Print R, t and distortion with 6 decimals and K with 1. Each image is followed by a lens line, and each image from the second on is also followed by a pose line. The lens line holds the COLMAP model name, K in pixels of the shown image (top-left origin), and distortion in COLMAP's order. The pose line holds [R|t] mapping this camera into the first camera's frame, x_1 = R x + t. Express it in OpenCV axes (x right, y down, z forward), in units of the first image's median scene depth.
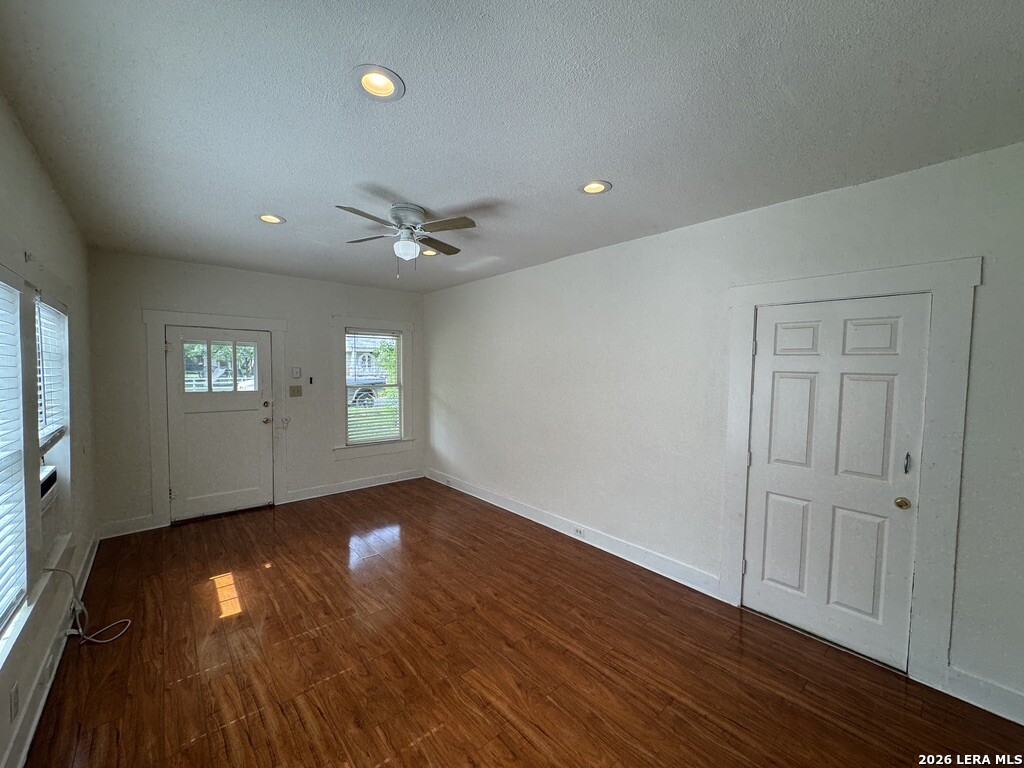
lens RADIAL K [[410.8, 0, 512.0], [0, 410.8, 384.0], [0, 0, 1]] dist [-0.000917, -0.000046]
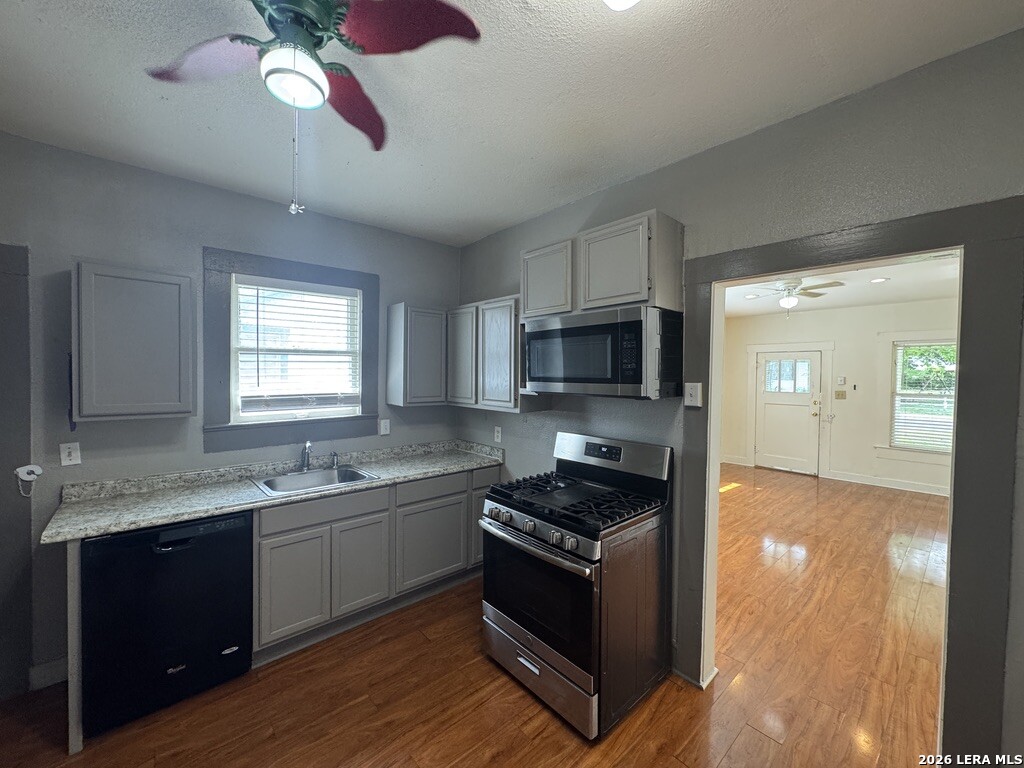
lens RADIAL K [[410.8, 0, 512.0], [0, 410.8, 384.0], [0, 0, 1]] dist [-0.000917, -0.000046]
pose [[0.012480, 0.013821, -0.999827, 1.359238], [-0.053907, 0.998460, 0.013129, 0.038935], [0.998468, 0.053734, 0.013206, -0.113117]]
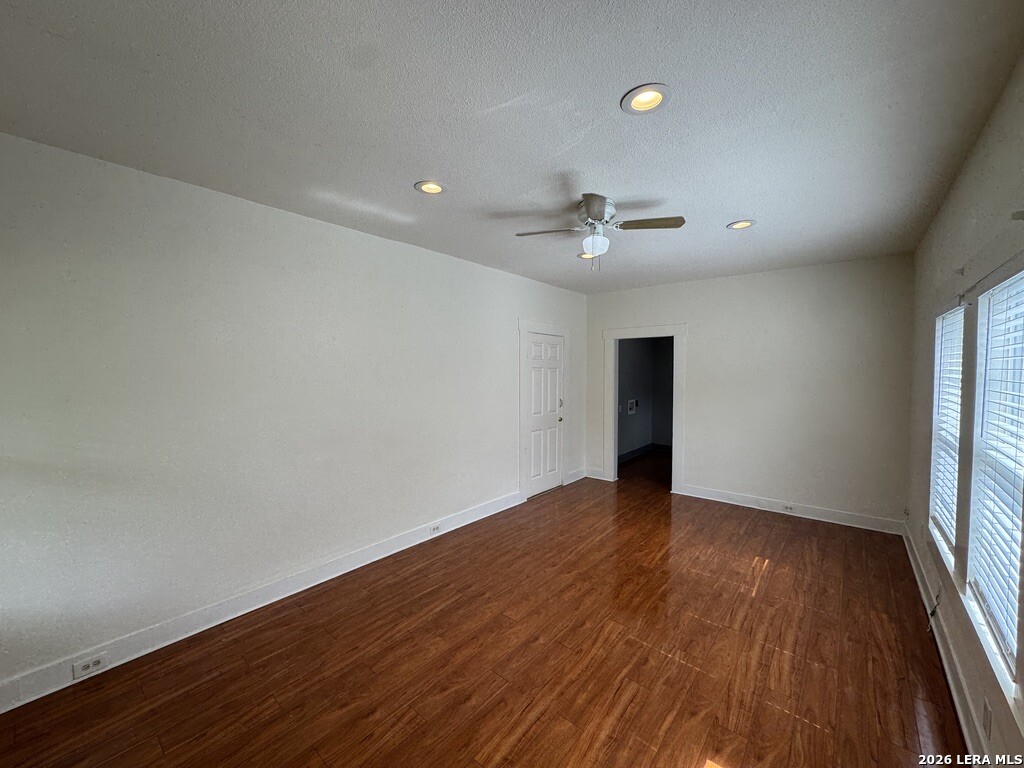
lens RADIAL K [[410.8, 0, 512.0], [0, 410.8, 384.0], [0, 0, 1]] dist [-0.000917, -0.000046]
pose [[-0.163973, -0.048037, 0.985294, -1.174592], [0.035106, 0.997897, 0.054494, -0.058845], [-0.985840, 0.043526, -0.161942, 1.345069]]
